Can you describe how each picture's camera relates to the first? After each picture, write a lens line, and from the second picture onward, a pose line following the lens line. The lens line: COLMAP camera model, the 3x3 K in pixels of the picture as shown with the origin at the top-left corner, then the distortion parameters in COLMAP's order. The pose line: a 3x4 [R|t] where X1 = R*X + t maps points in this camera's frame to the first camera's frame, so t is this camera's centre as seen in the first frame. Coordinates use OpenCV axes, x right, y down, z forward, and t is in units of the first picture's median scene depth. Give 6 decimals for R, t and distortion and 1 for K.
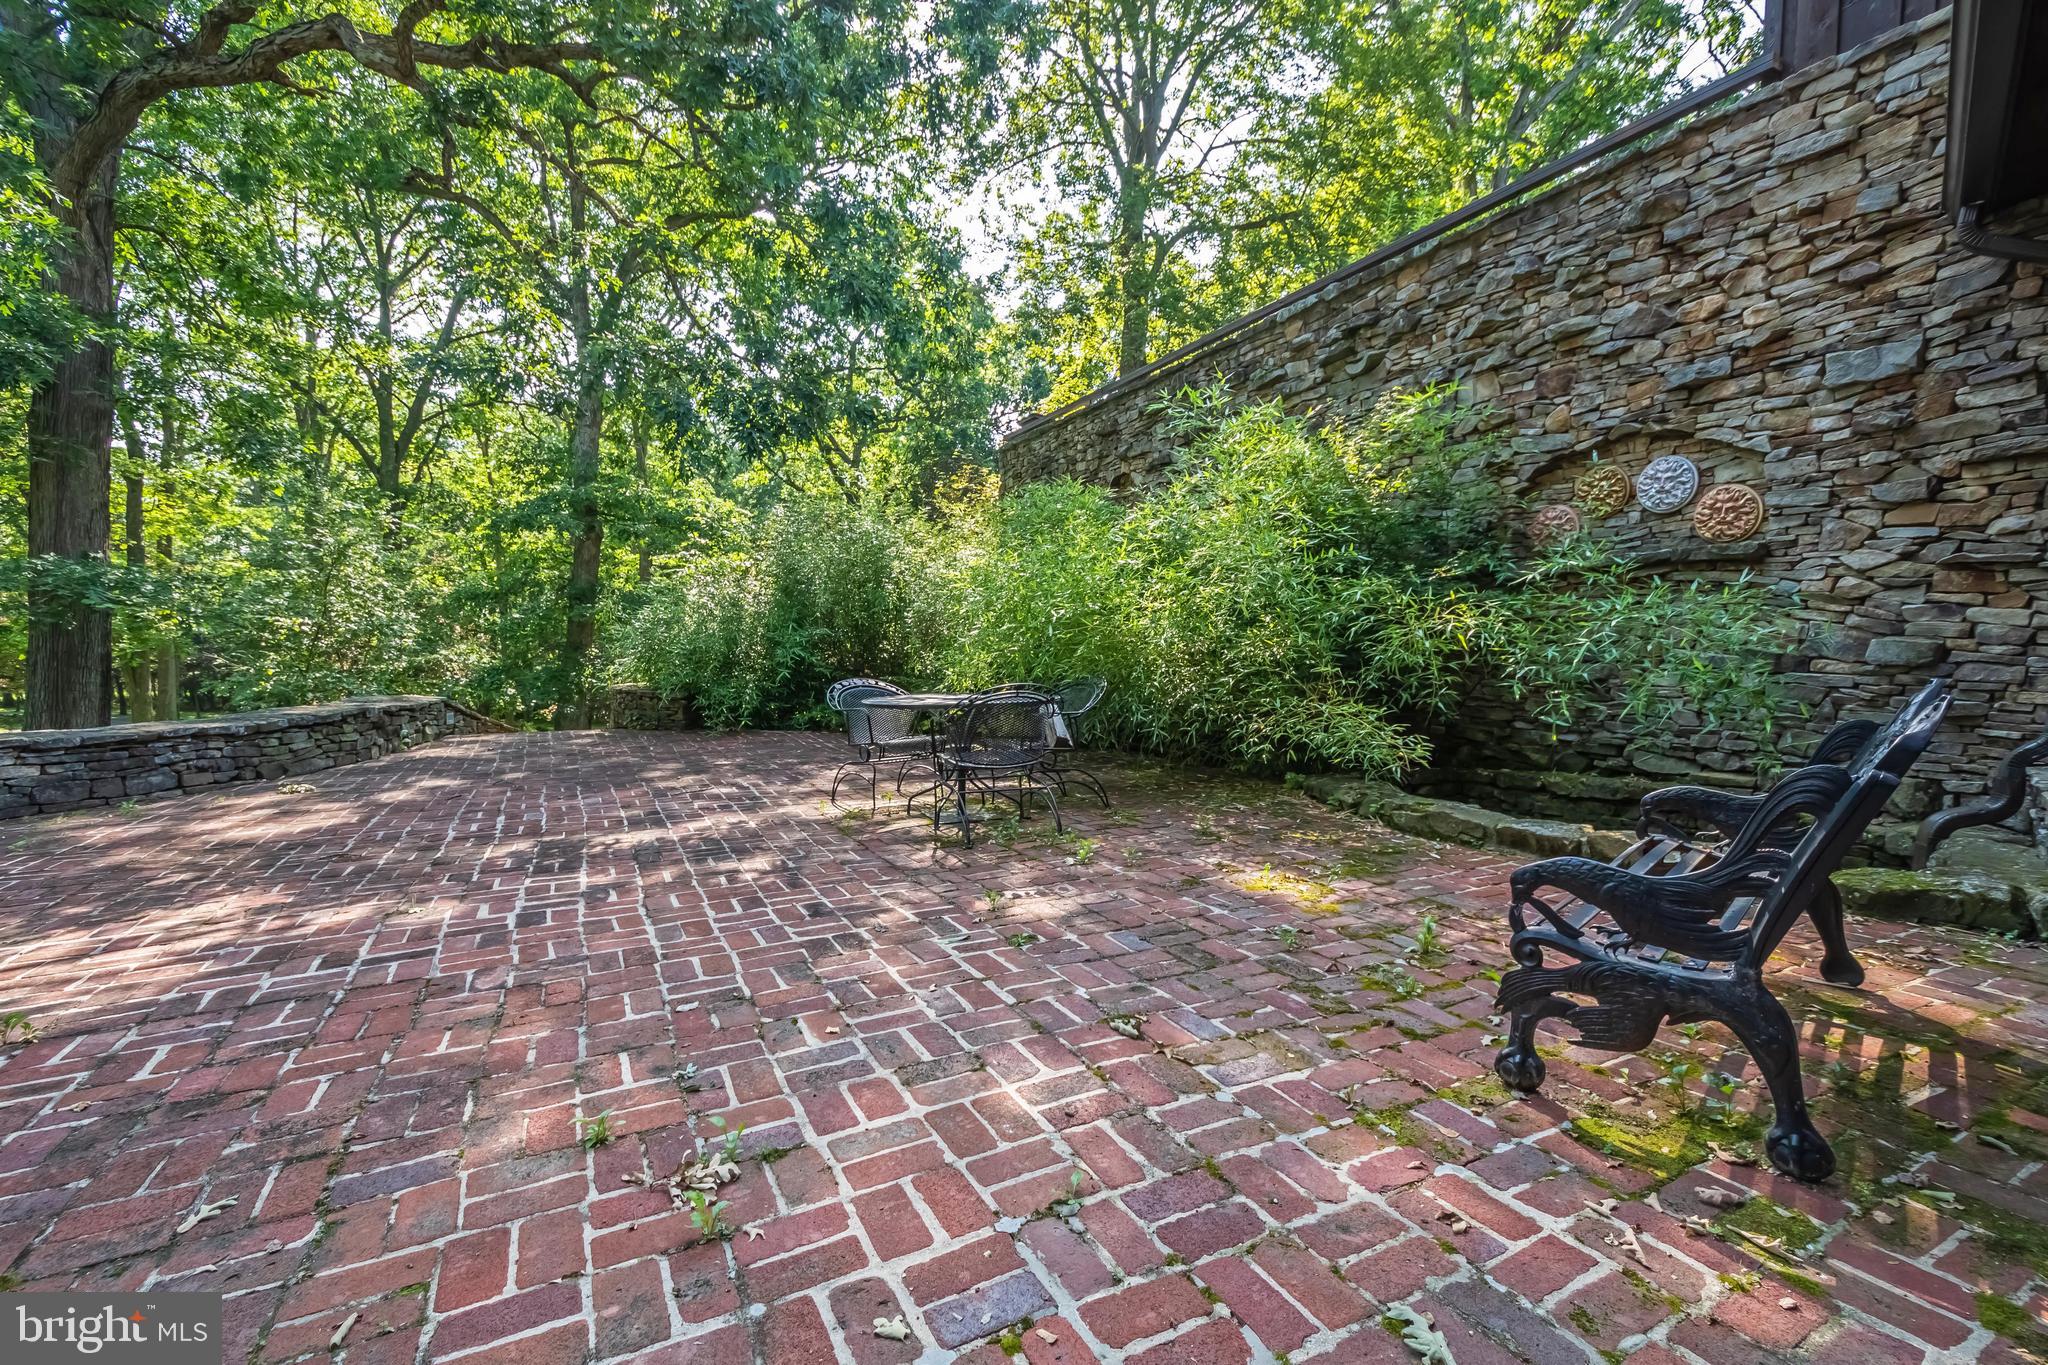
lens RADIAL K [[888.5, 0, 1031.6], [0, 888.5, 712.7], [0, 0, 1]] dist [-0.001333, -0.000339]
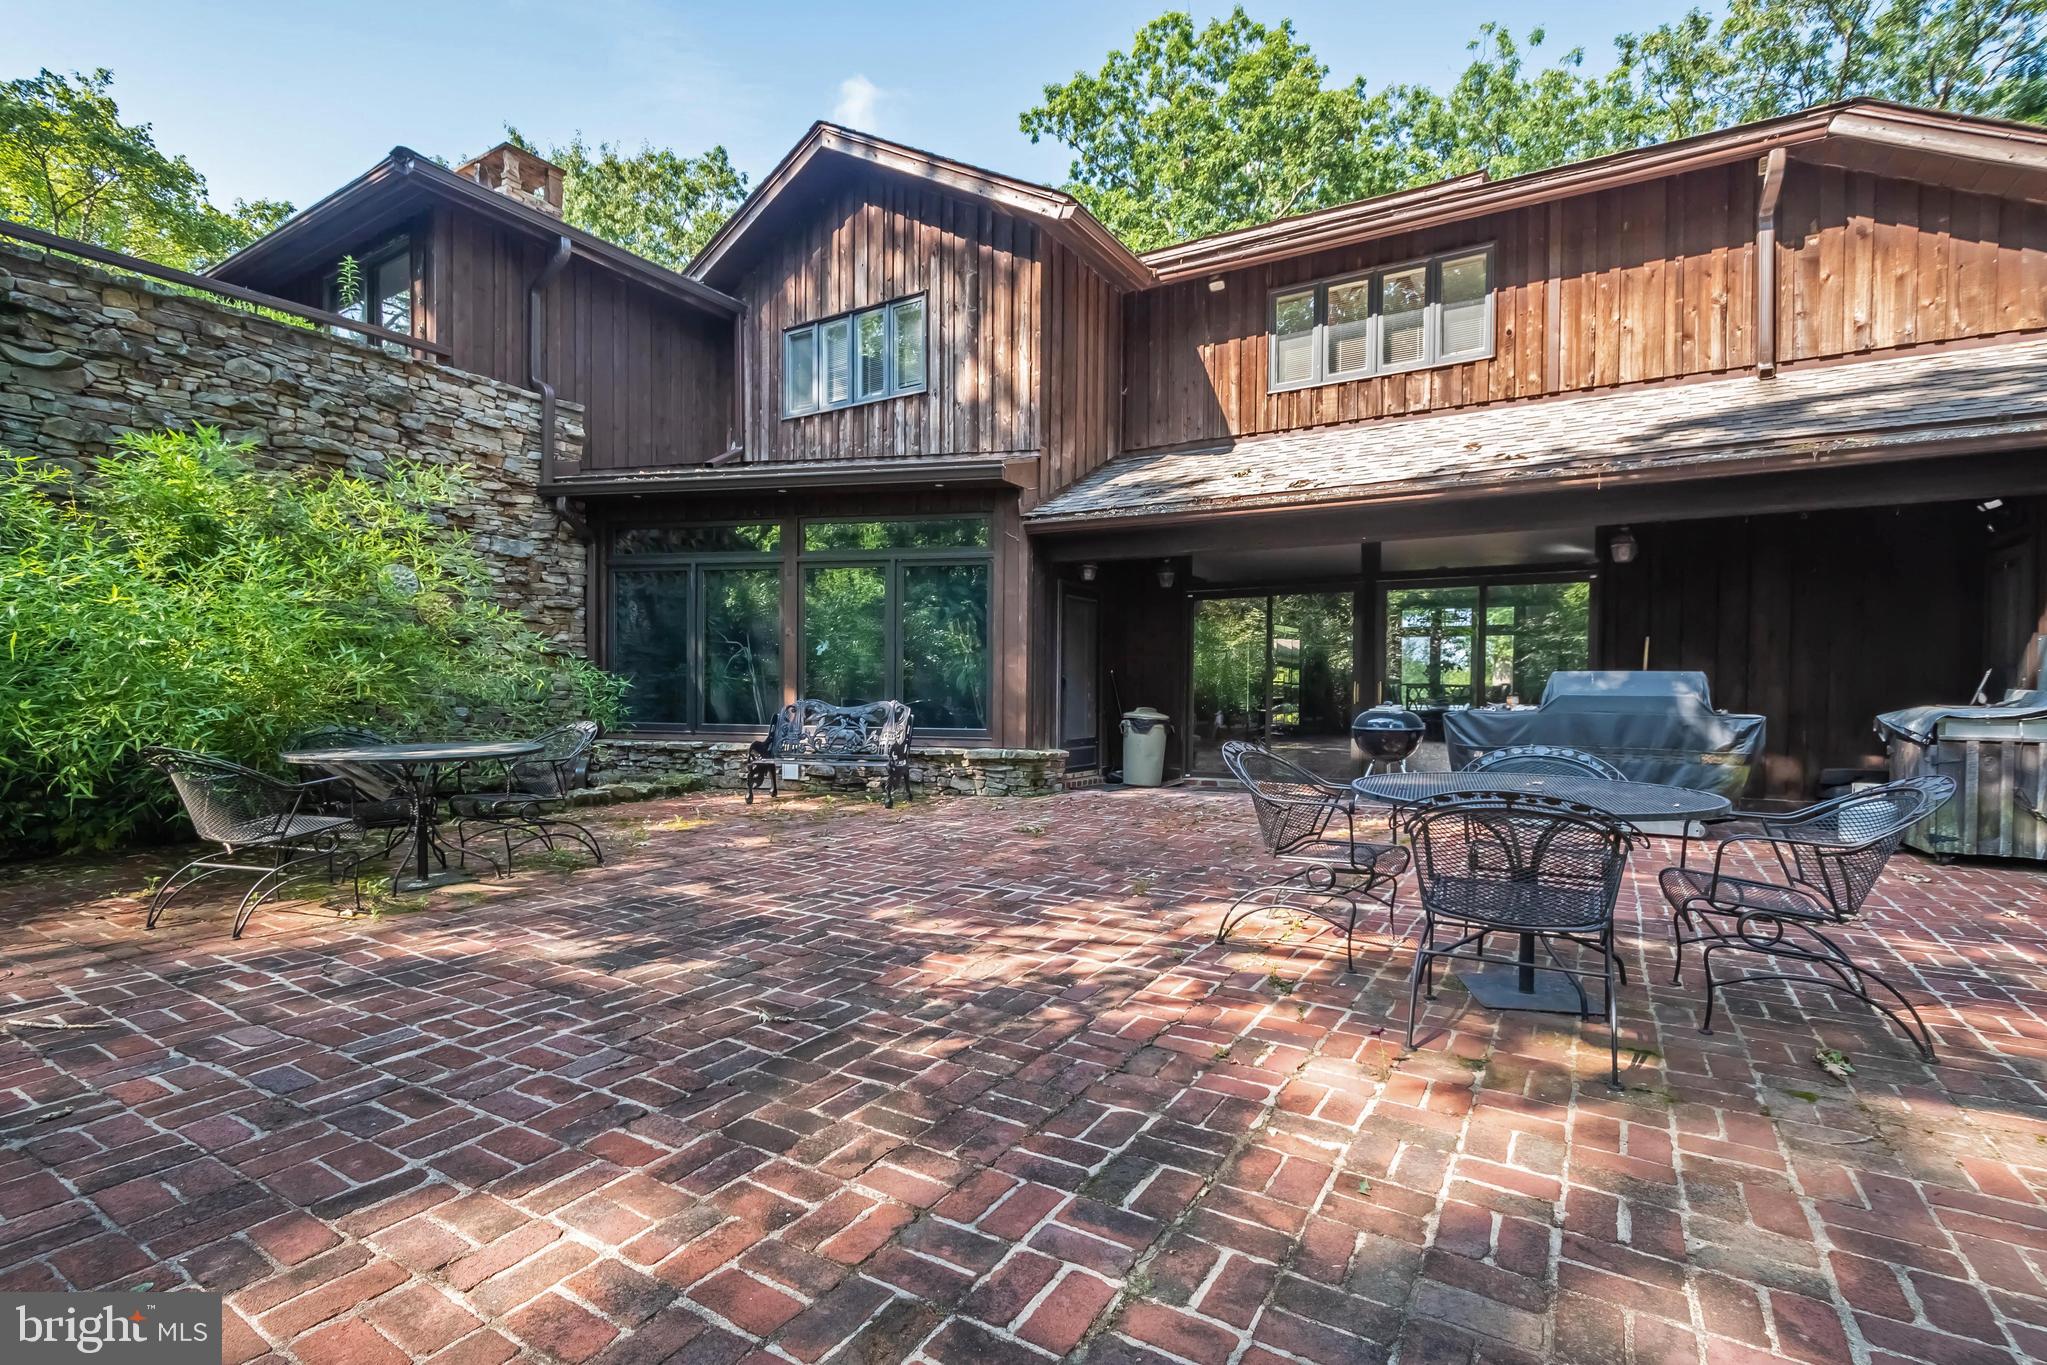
lens RADIAL K [[942.9, 0, 1024.4], [0, 942.9, 706.5], [0, 0, 1]] dist [0.000586, -0.005879]
pose [[-0.512294, -0.017778, 0.858626, -1.097780], [0.060176, 0.996585, 0.056539, -0.071899], [-0.856699, 0.080633, -0.509475, 0.859615]]
